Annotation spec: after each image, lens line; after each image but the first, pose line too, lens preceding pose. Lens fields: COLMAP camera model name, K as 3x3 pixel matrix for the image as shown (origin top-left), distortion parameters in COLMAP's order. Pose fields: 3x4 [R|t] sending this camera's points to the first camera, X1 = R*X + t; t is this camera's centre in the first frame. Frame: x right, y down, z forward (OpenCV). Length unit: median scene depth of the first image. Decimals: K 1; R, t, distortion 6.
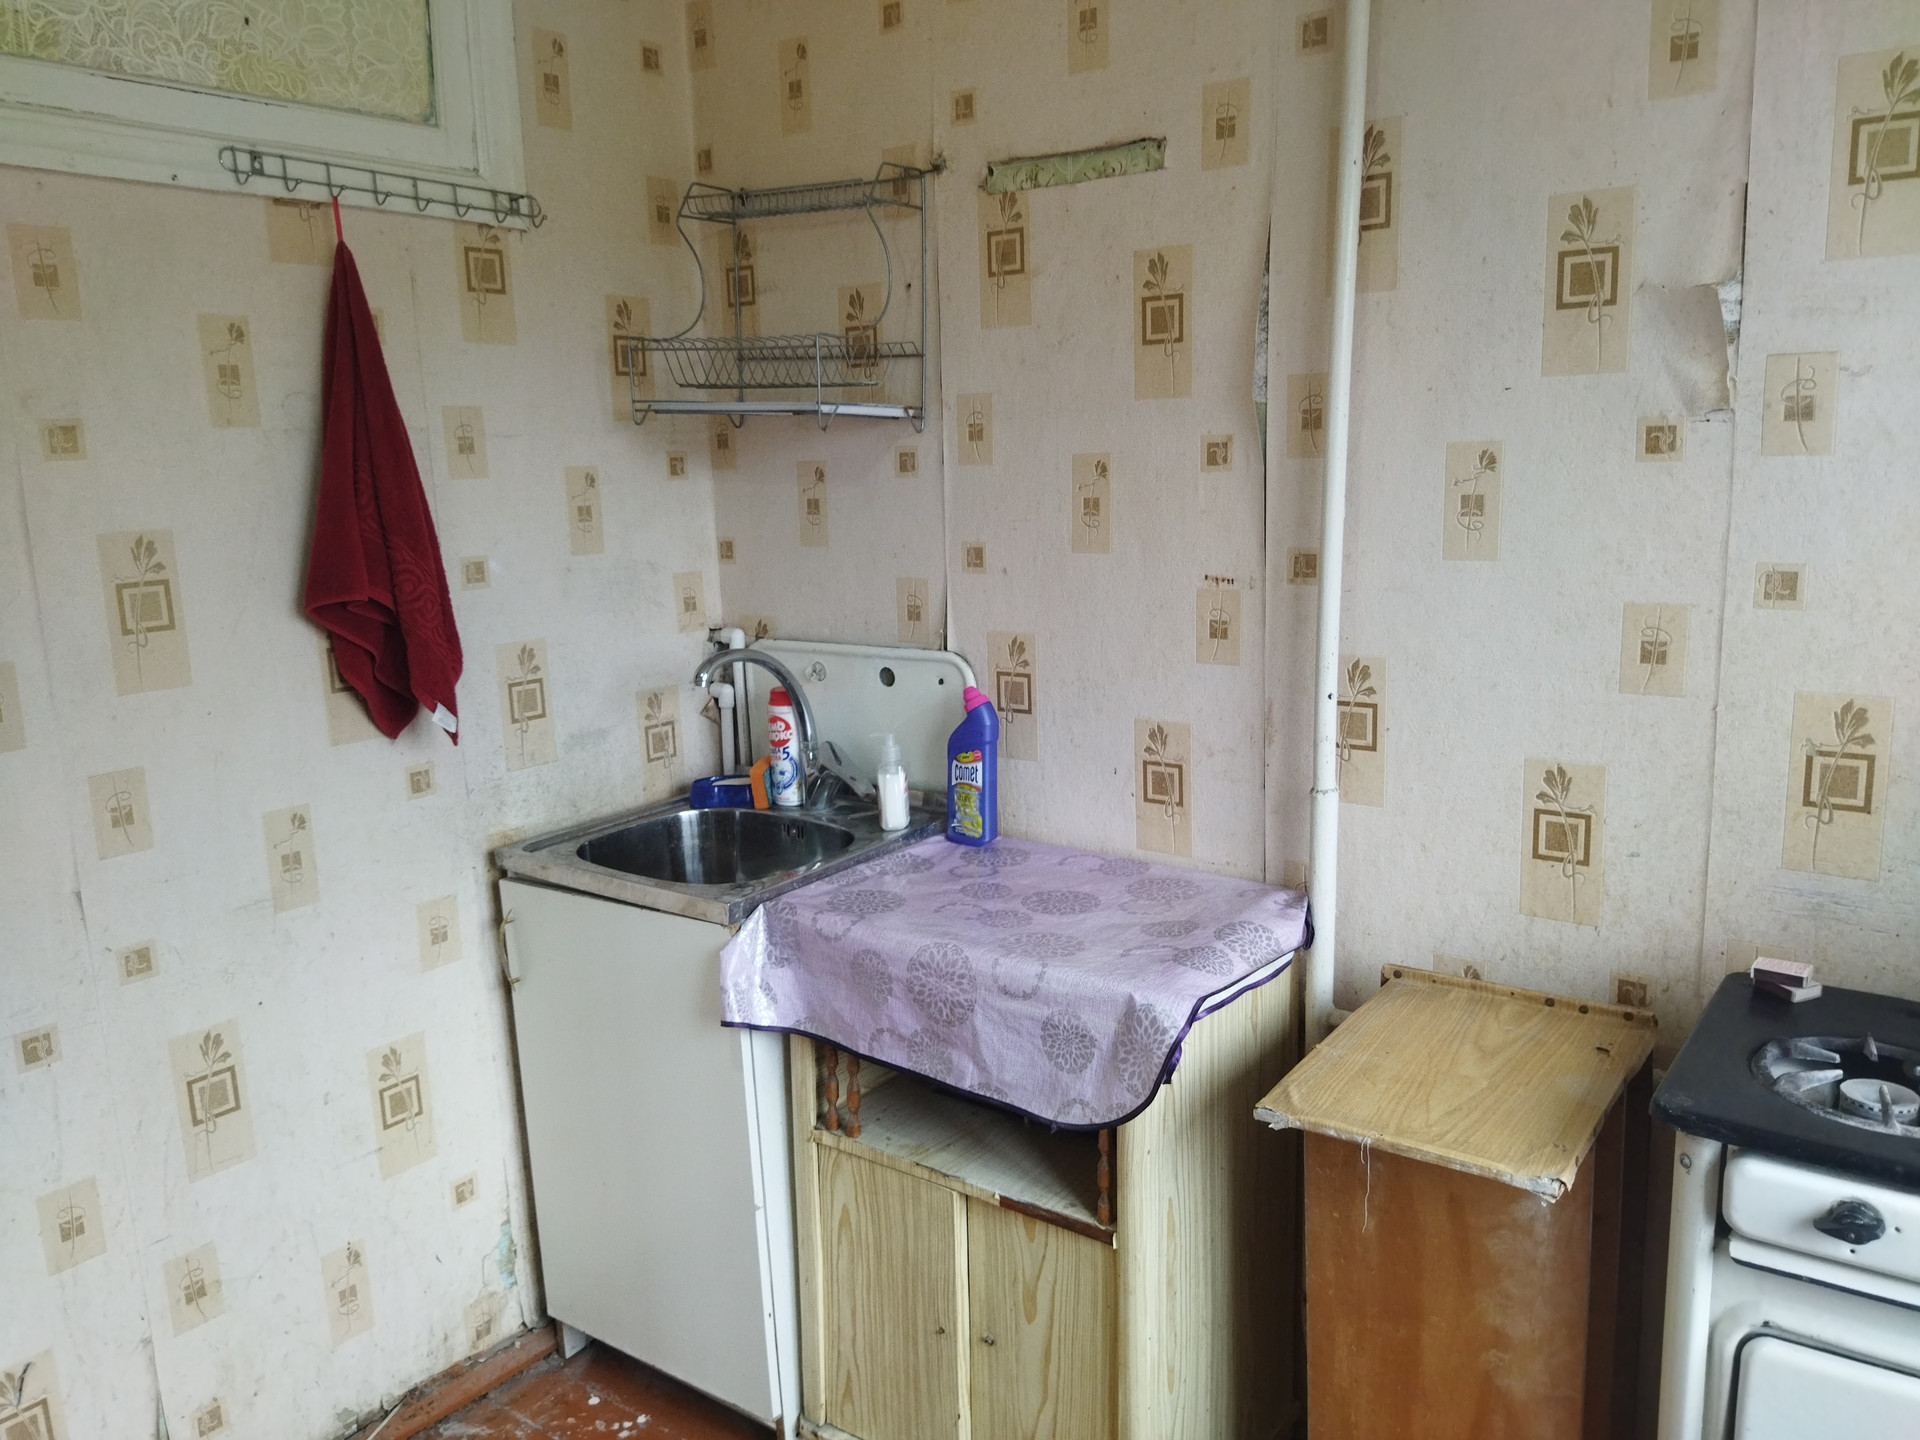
lens RADIAL K [[1444.6, 0, 958.3], [0, 1444.6, 713.7], [0, 0, 1]] dist [0.086969, -0.133181]
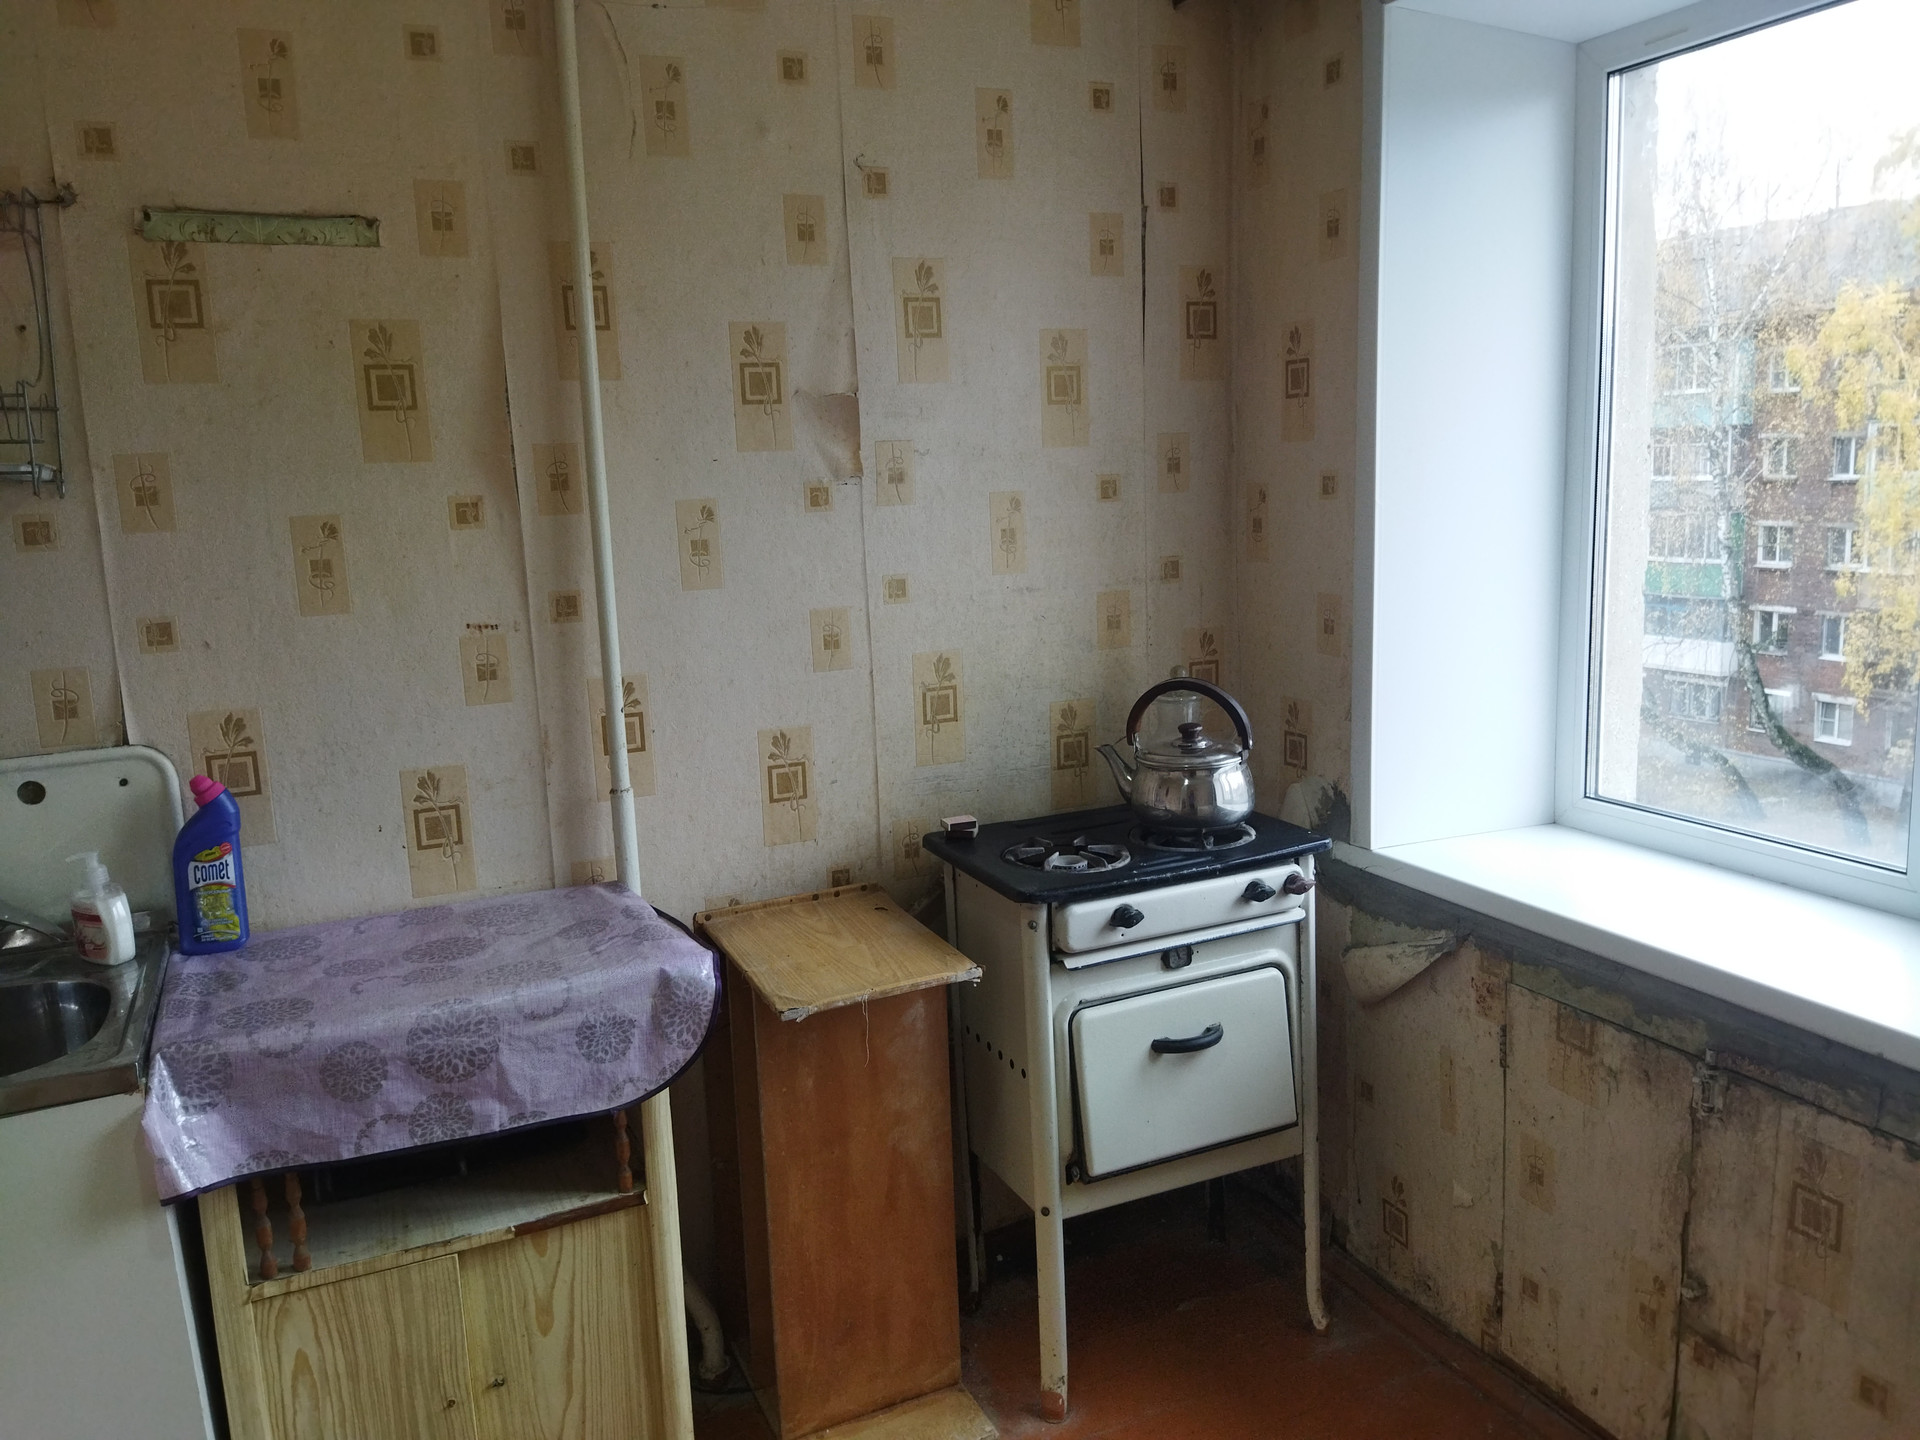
lens RADIAL K [[1444.6, 0, 961.5], [0, 1444.6, 716.7], [0, 0, 1]] dist [0.086969, -0.133181]
pose [[0.471236, -0.140537, 0.870739, -0.666551], [0.182465, 0.981401, 0.059650, -0.027272], [-0.862927, 0.130770, 0.488115, 0.171592]]
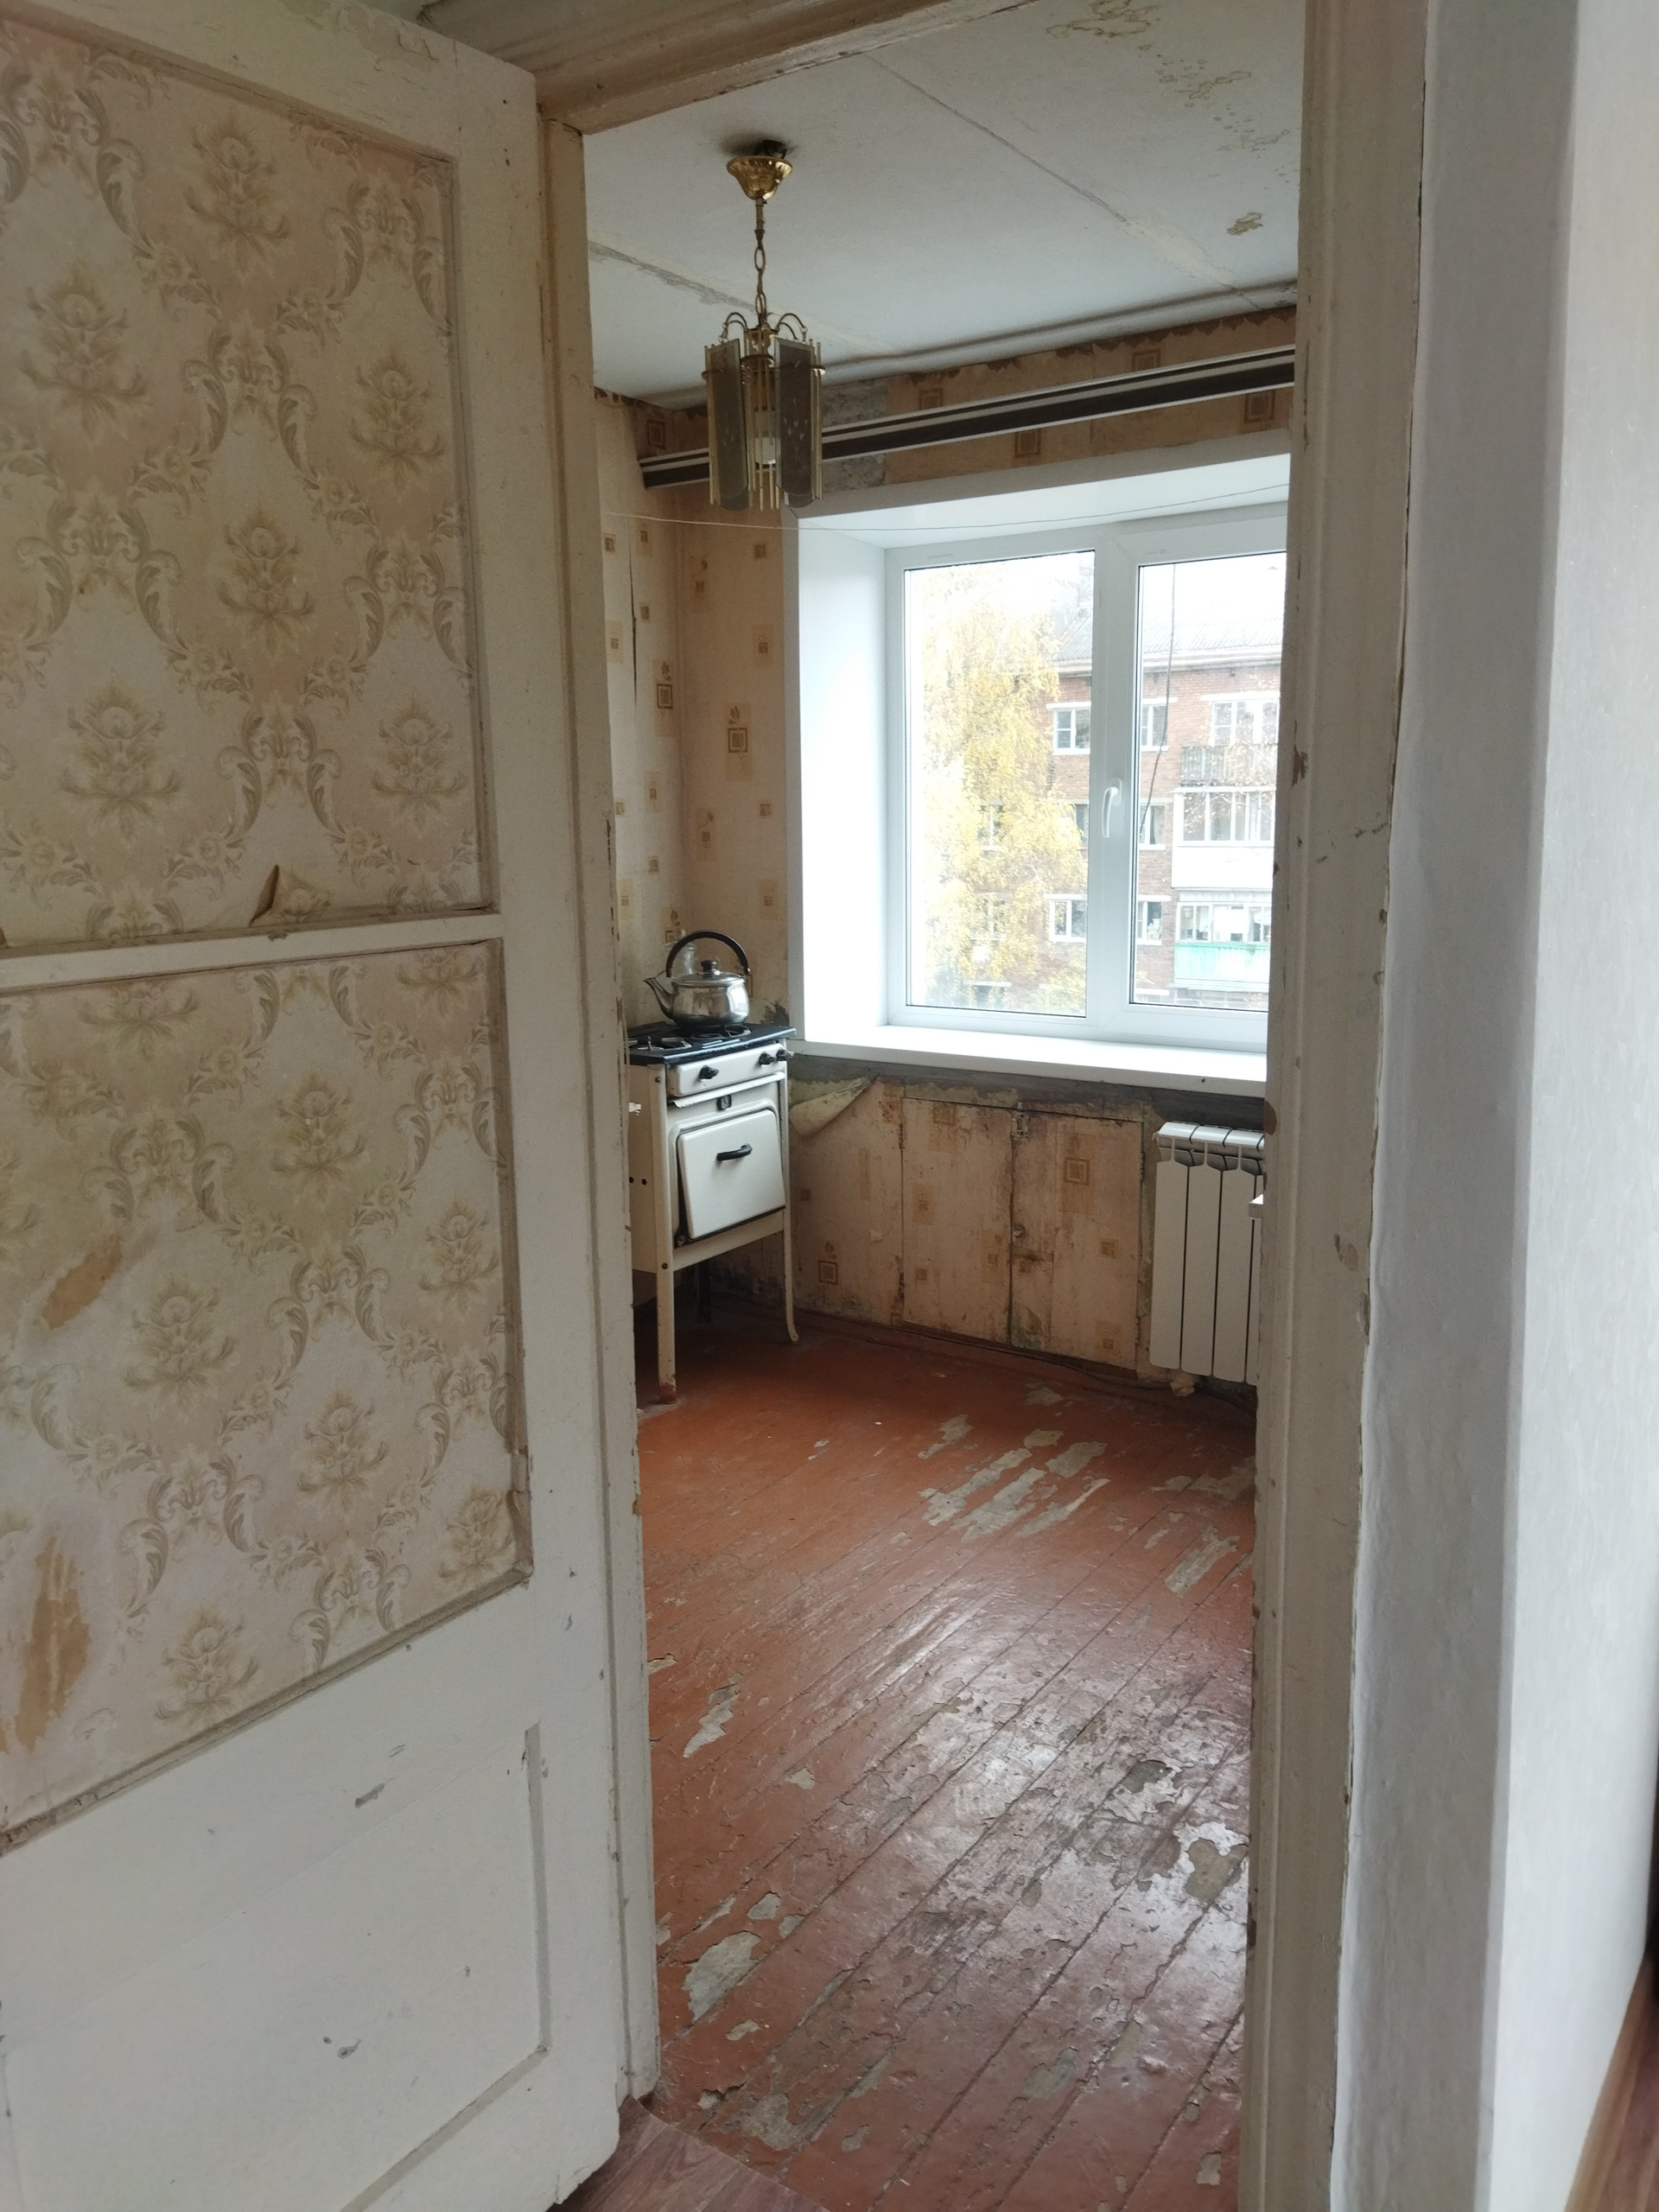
lens RADIAL K [[1664.3, 0, 825.7], [0, 1664.3, 1117.3], [0, 0, 1]] dist [0.086969, -0.133181]
pose [[-0.052695, -0.160663, 0.985602, -1.772220], [0.194022, 0.966518, 0.167925, -0.052822], [-0.979581, 0.200077, -0.019759, 0.555552]]
